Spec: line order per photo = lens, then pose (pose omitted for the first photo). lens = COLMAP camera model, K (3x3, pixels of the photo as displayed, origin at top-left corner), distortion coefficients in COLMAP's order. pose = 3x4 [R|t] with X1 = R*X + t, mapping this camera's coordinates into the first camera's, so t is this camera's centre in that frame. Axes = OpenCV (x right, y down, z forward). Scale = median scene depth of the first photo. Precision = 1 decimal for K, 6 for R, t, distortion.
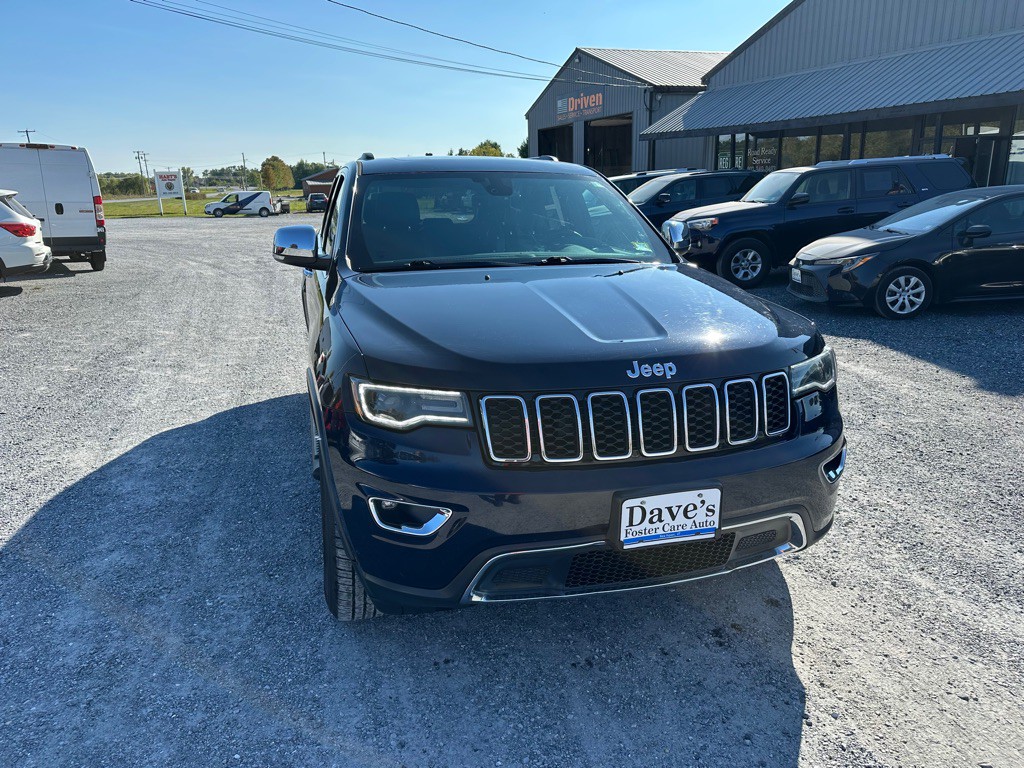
lens RADIAL K [[720.0, 0, 523.2], [0, 720.0, 384.2], [0, 0, 1]] dist [0.048566, -0.066659]
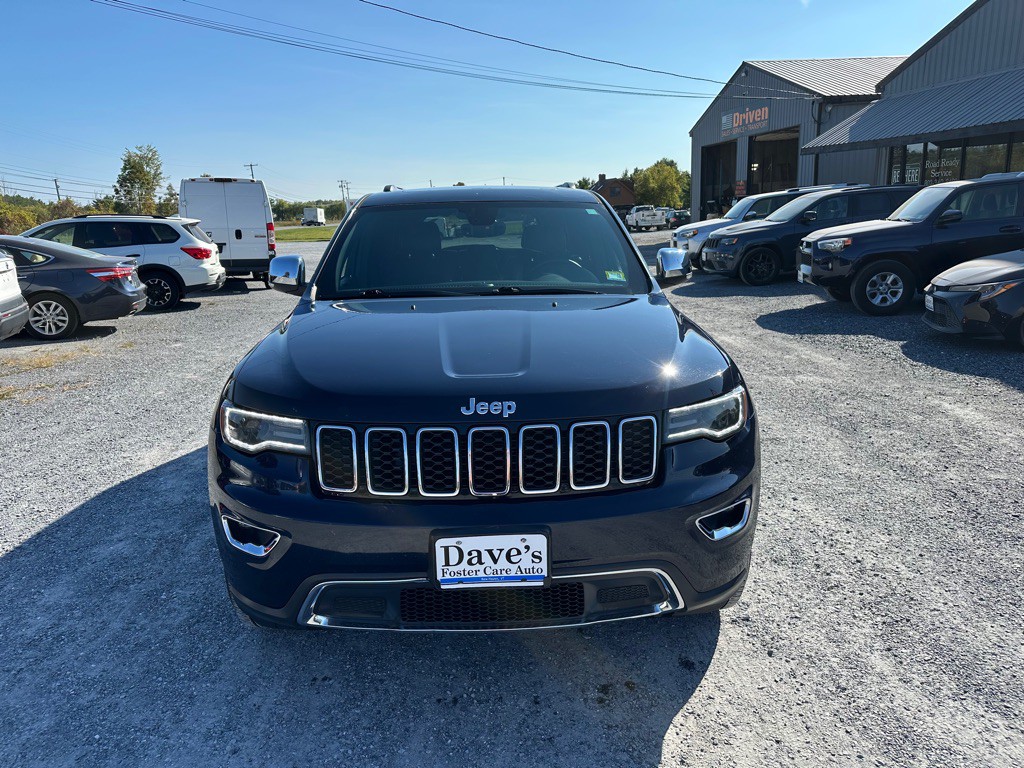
lens RADIAL K [[722.8, 0, 512.0], [0, 722.8, 384.0], [0, 0, 1]] dist [0.033411, -0.043748]
pose [[0.968946, 0.041400, -0.243781, 0.300784], [-0.047757, 0.998654, -0.020222, -0.022482], [0.242615, 0.031237, 0.969620, 0.036143]]
